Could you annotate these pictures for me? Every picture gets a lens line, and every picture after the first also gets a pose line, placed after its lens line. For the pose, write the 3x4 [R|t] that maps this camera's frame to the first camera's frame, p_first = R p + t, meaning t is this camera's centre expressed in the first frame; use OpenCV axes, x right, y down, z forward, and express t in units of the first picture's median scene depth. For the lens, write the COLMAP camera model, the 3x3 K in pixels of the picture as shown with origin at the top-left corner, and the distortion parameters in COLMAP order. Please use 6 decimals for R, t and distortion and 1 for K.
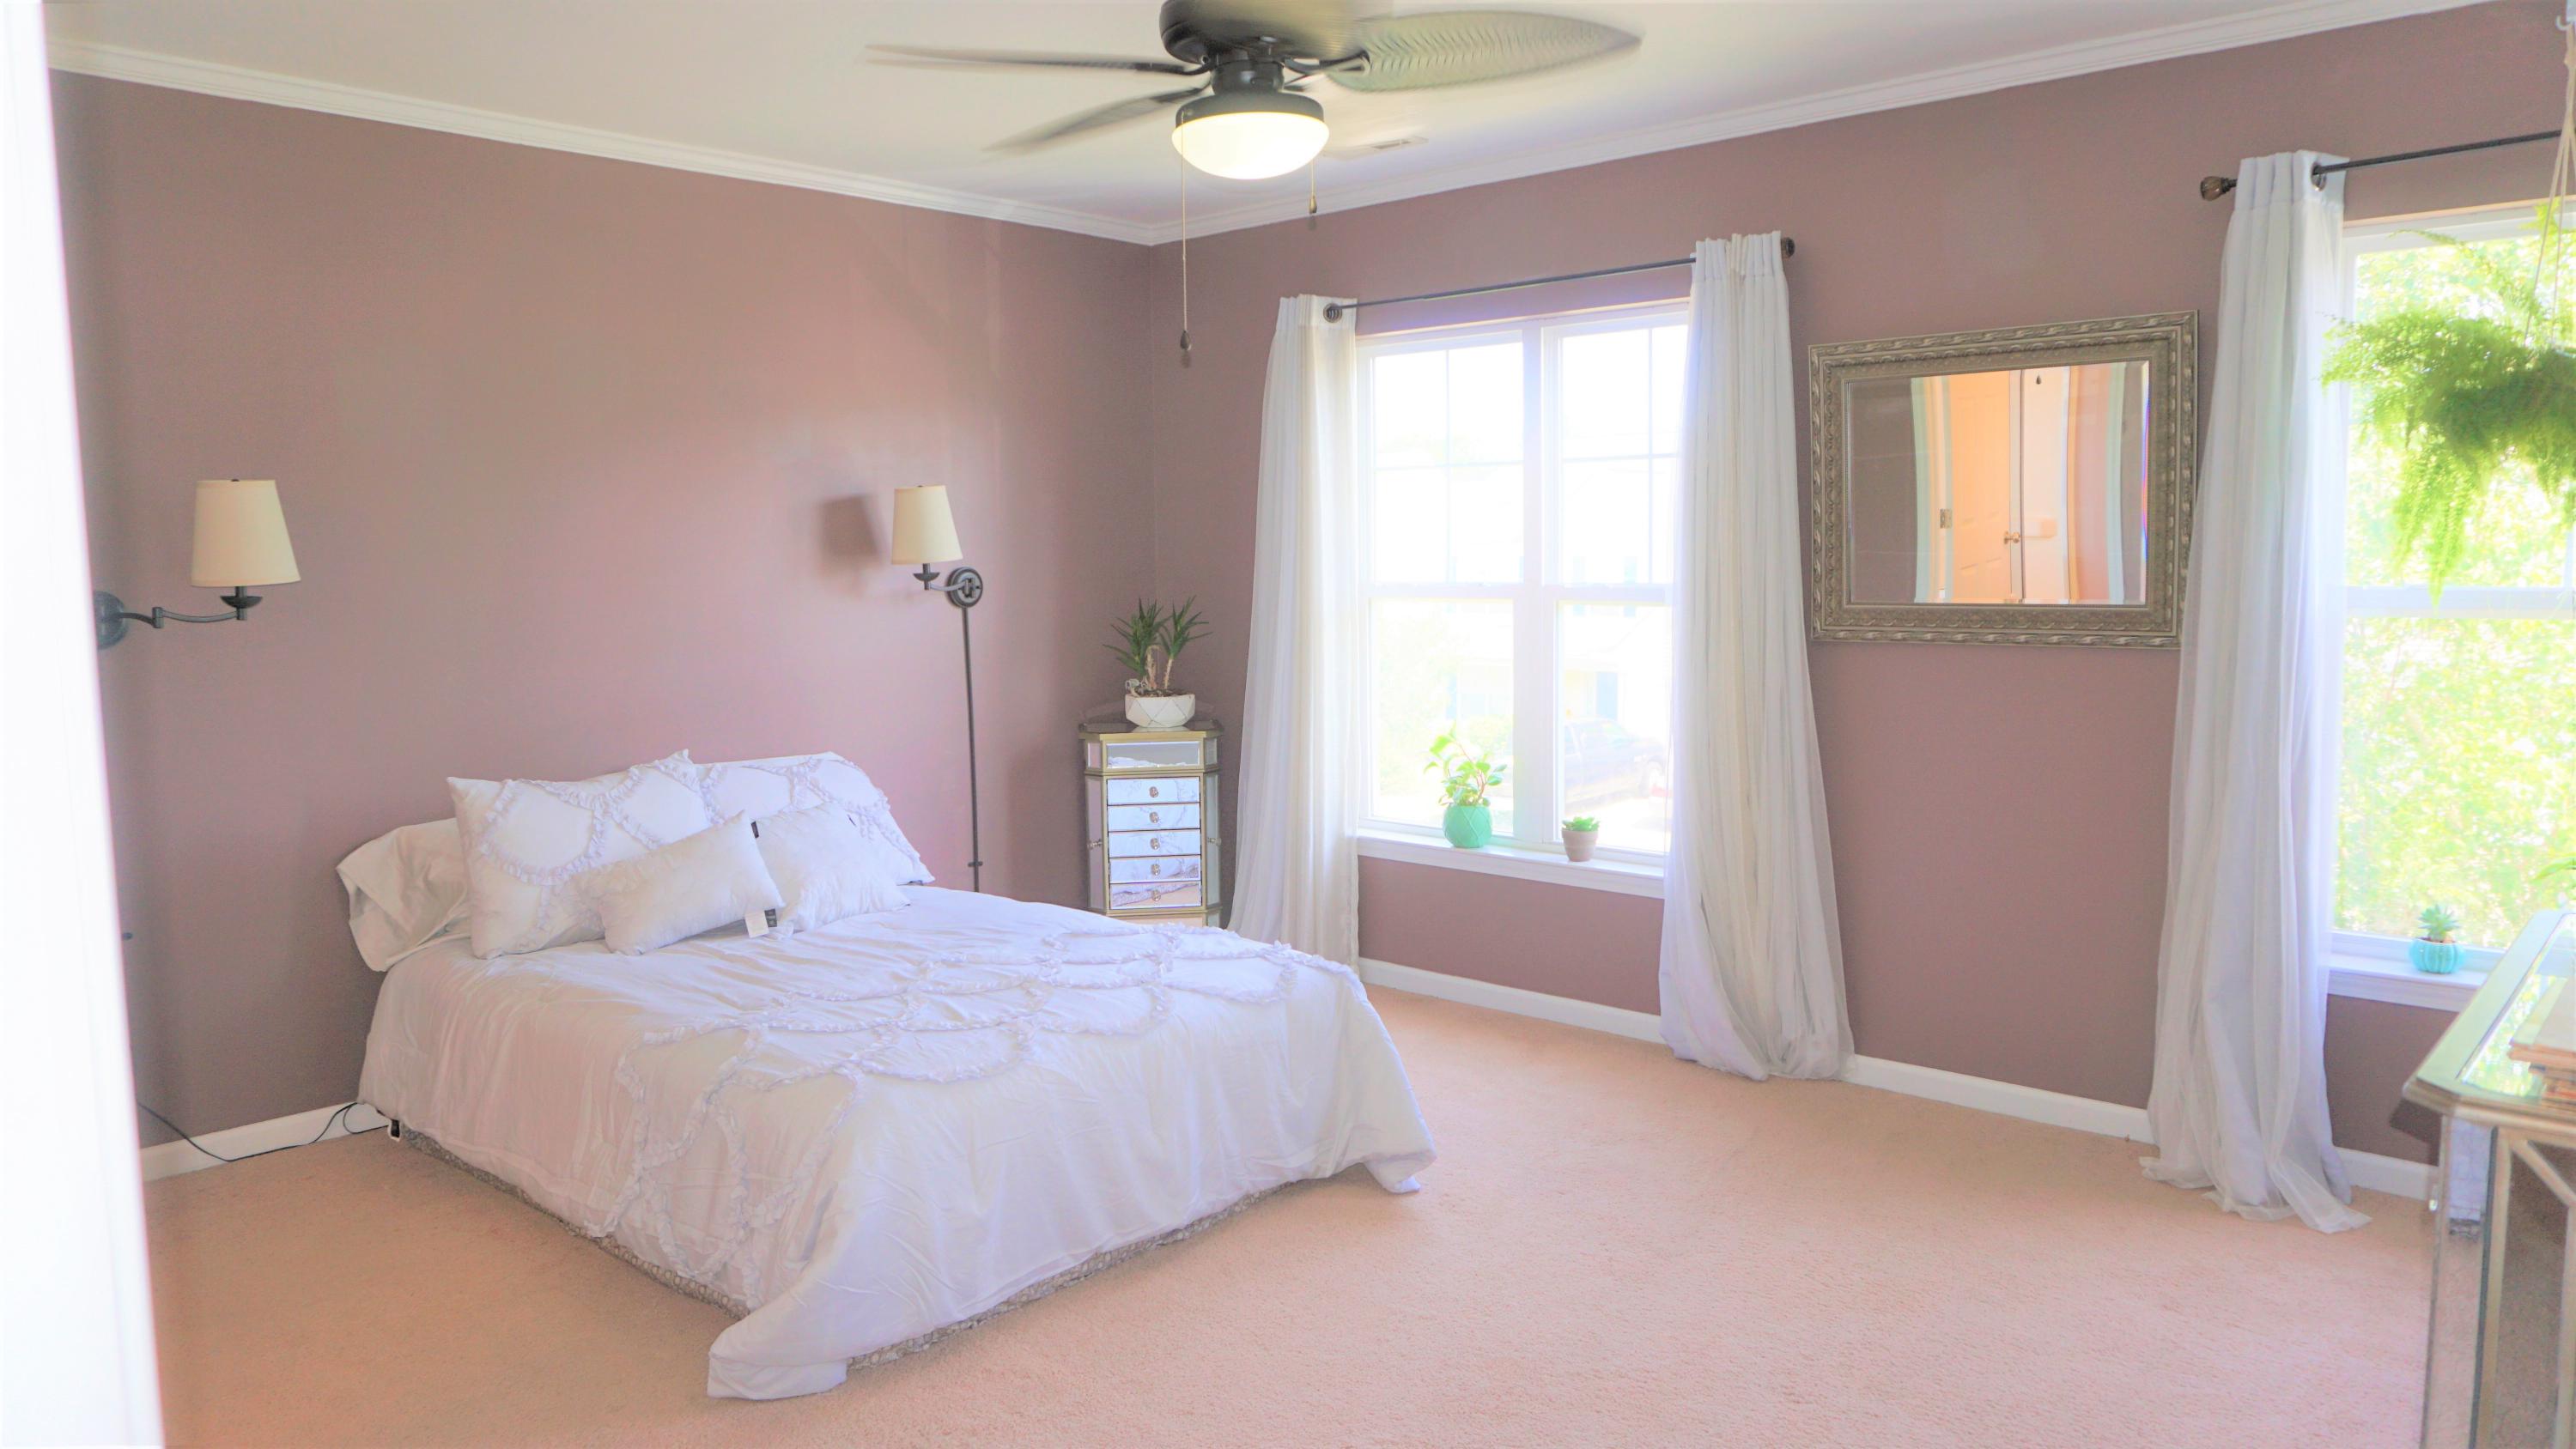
lens RADIAL K [[1725.0, 0, 1278.1], [0, 1725.0, 715.6], [0, 0, 1]] dist [-0.066623, 0.034642]
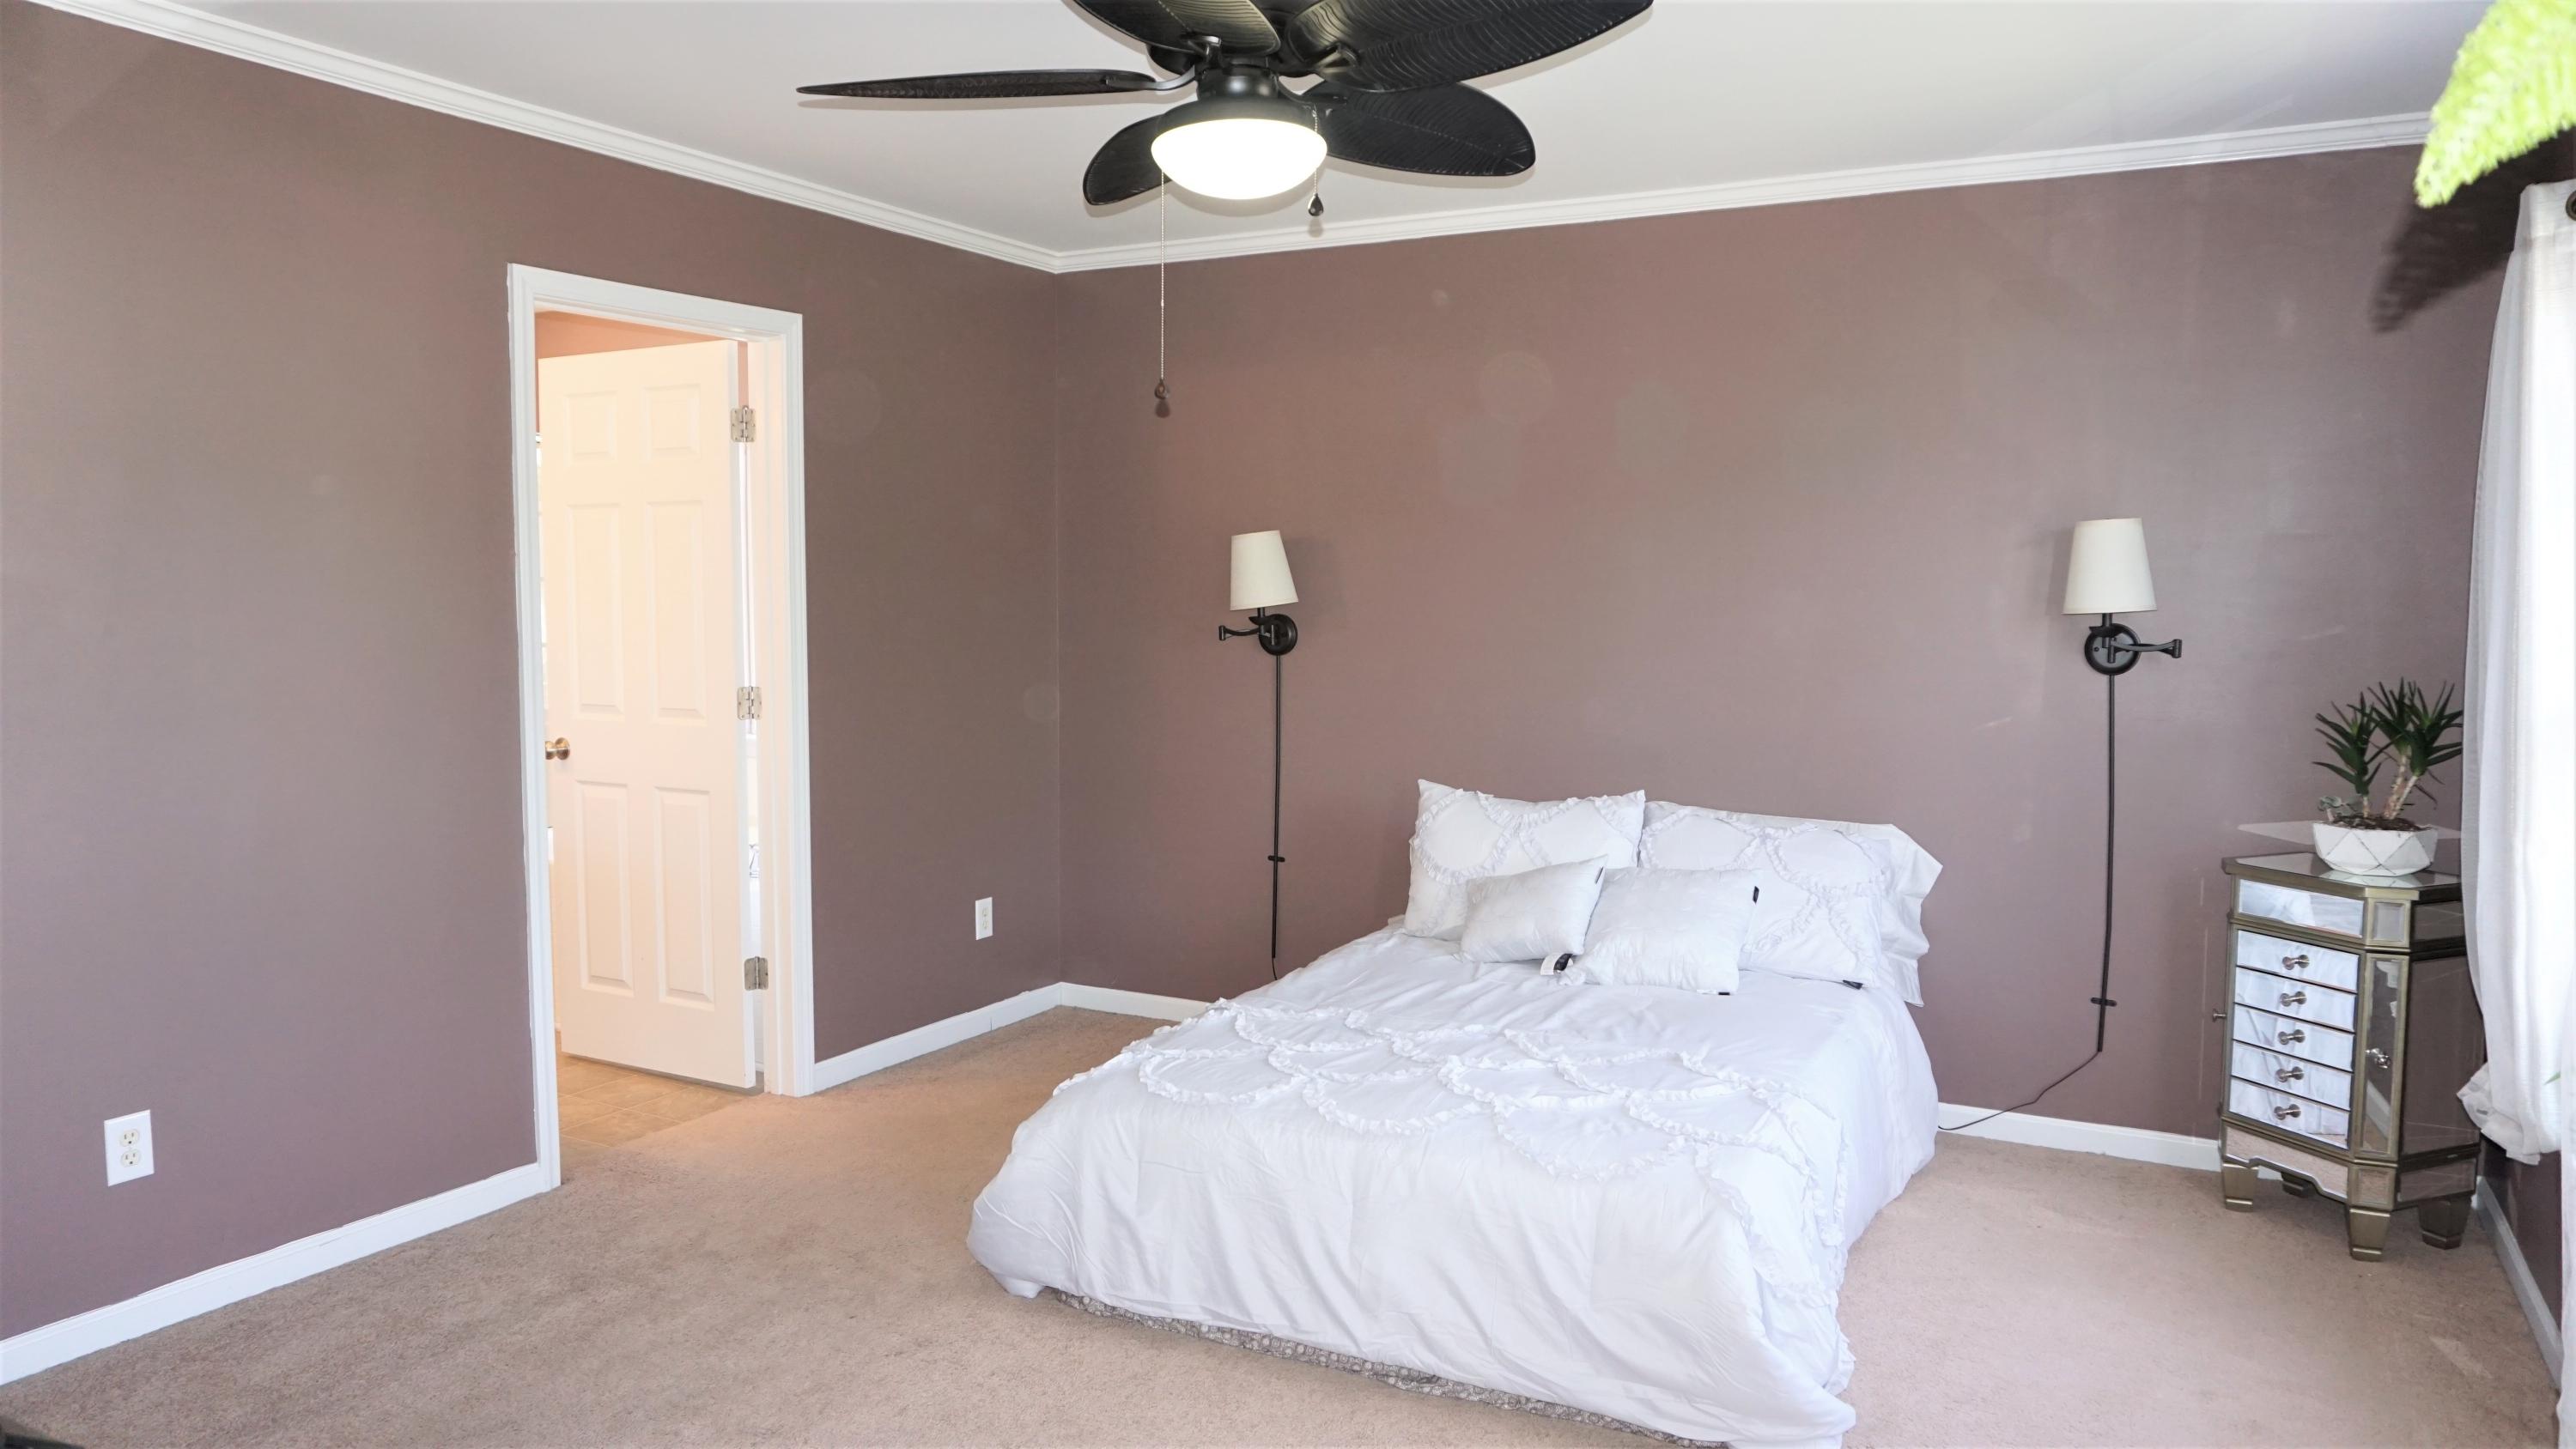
lens RADIAL K [[1725.0, 0, 1278.1], [0, 1725.0, 715.6], [0, 0, 1]] dist [-0.066623, 0.034642]
pose [[0.254851, 0.092581, -0.962538, 0.610677], [-0.104652, 0.992200, 0.067725, -0.074283], [0.961301, 0.083472, 0.262552, 0.560393]]
